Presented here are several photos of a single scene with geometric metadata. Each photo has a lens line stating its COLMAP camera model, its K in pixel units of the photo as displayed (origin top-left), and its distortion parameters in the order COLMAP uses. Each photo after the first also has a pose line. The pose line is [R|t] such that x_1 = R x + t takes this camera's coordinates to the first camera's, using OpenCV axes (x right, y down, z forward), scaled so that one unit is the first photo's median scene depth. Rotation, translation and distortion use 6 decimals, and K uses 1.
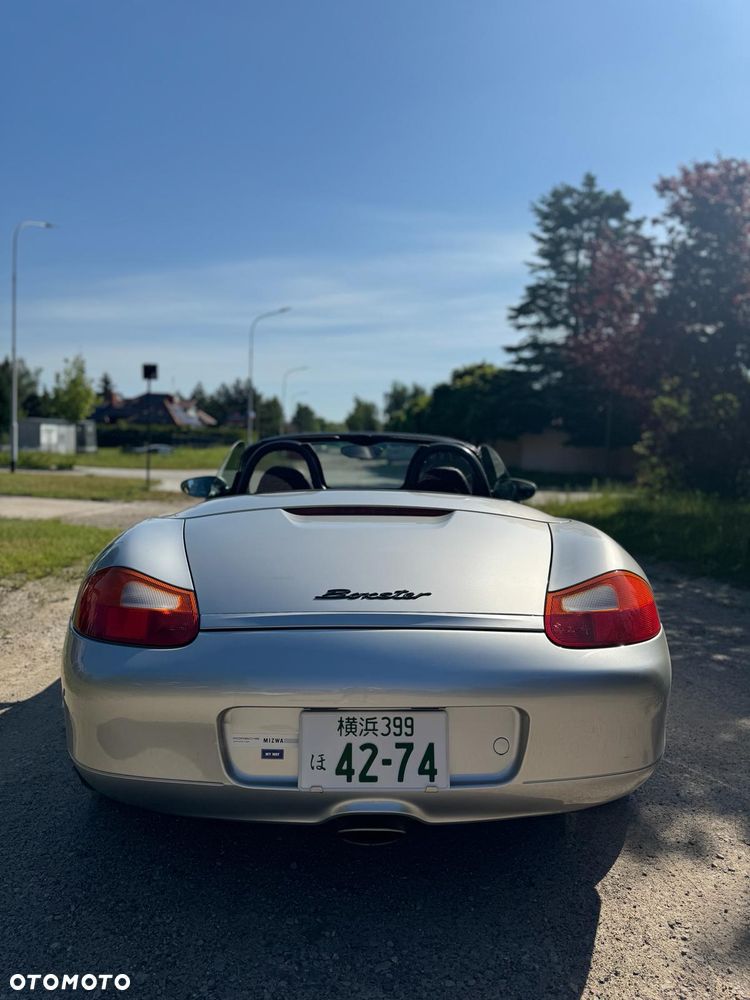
lens RADIAL K [[697.8, 0, 374.5], [0, 697.8, 503.8], [0, 0, 1]] dist [0.161361, -0.321374]
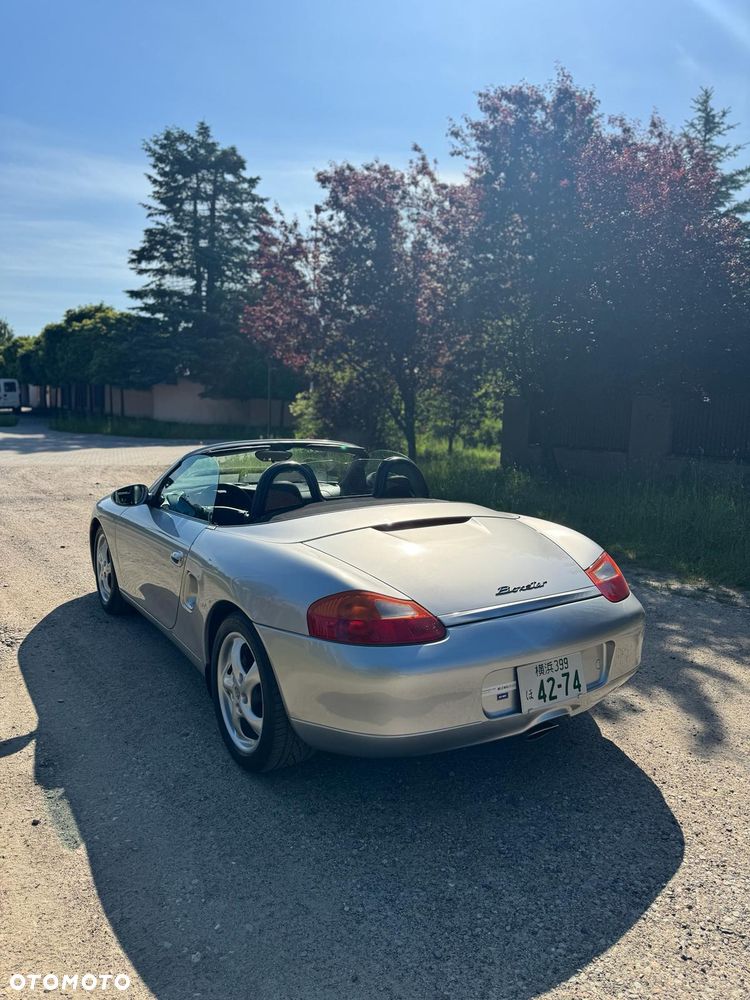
lens RADIAL K [[706.8, 0, 375.0], [0, 706.8, 500.0], [0, 0, 1]] dist [0.037466, -0.046723]
pose [[0.849123, -0.075249, 0.522808, -0.056815], [0.035858, 0.995729, 0.085078, -0.010928], [-0.526977, -0.053494, 0.848194, -0.007876]]
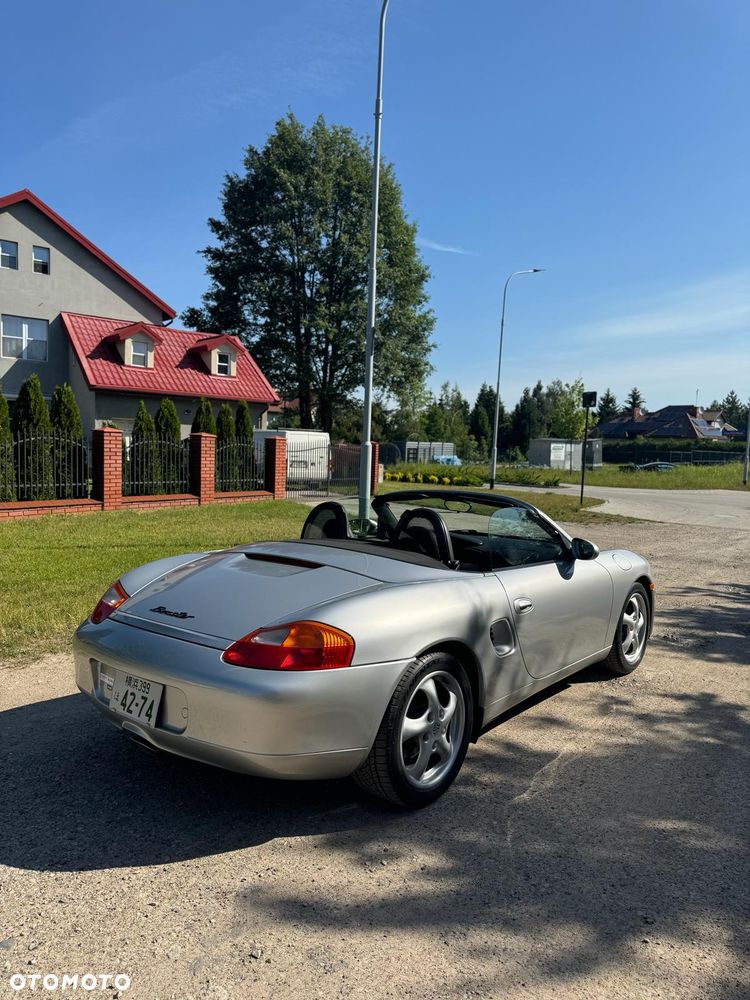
lens RADIAL K [[697.8, 0, 374.5], [0, 697.8, 503.8], [0, 0, 1]] dist [0.161361, -0.321374]
pose [[0.751598, 0.041775, -0.658298, 0.078020], [-0.053433, 0.998569, 0.002362, -0.008646], [0.657454, 0.033400, 0.752754, 0.000989]]
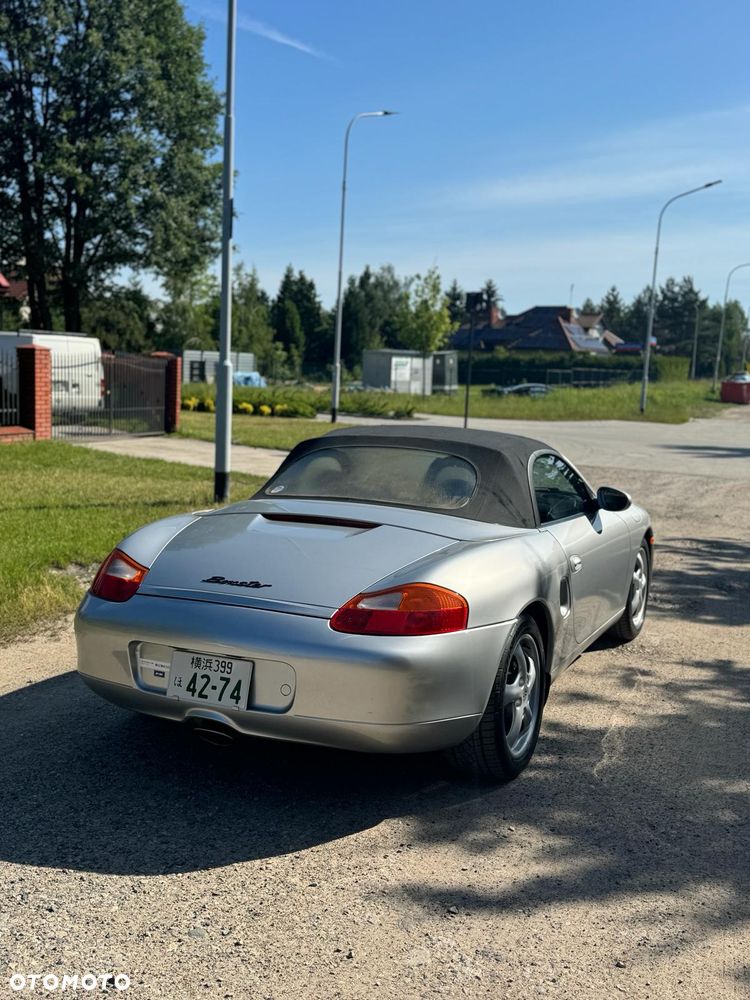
lens RADIAL K [[1016.2, 0, 376.3], [0, 1016.2, 504.4], [0, 0, 1]] dist [0.178458, -0.345663]
pose [[0.889828, 0.060129, -0.452316, 0.063670], [-0.041127, 0.997814, 0.051737, -0.008177], [0.454438, -0.027435, 0.890356, -0.040153]]
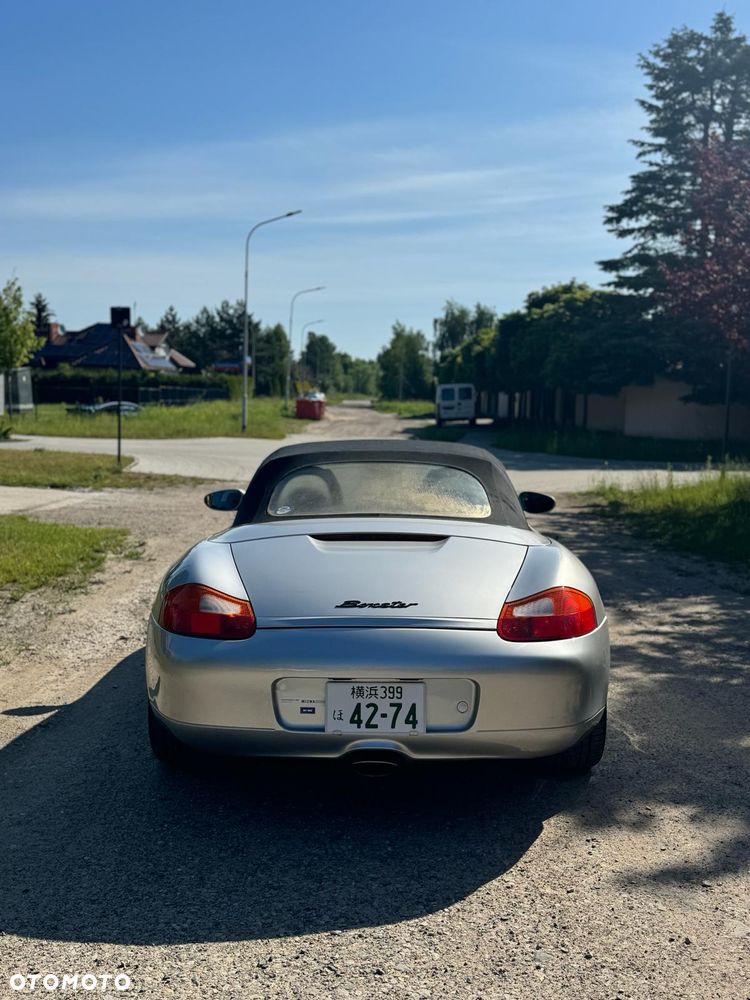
lens RADIAL K [[1016.2, 0, 376.3], [0, 1016.2, 504.4], [0, 0, 1]] dist [0.178458, -0.345663]
pose [[0.998962, -0.003260, -0.045444, 0.004808], [0.004449, 0.999649, 0.026100, -0.006574], [0.045343, -0.026275, 0.998626, -0.054688]]
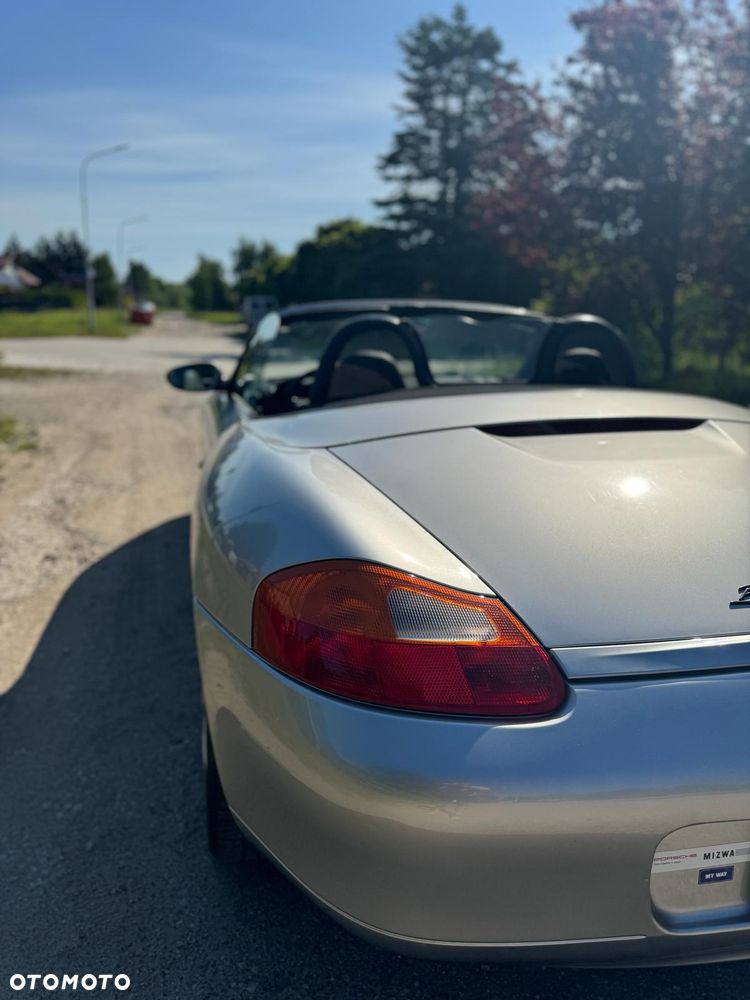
lens RADIAL K [[706.8, 0, 375.0], [0, 706.8, 500.0], [0, 0, 1]] dist [0.037466, -0.046723]
pose [[0.978163, -0.057567, 0.199706, -0.025391], [0.020867, 0.983221, 0.181218, -0.003419], [-0.206788, -0.173094, 0.962952, 0.026055]]
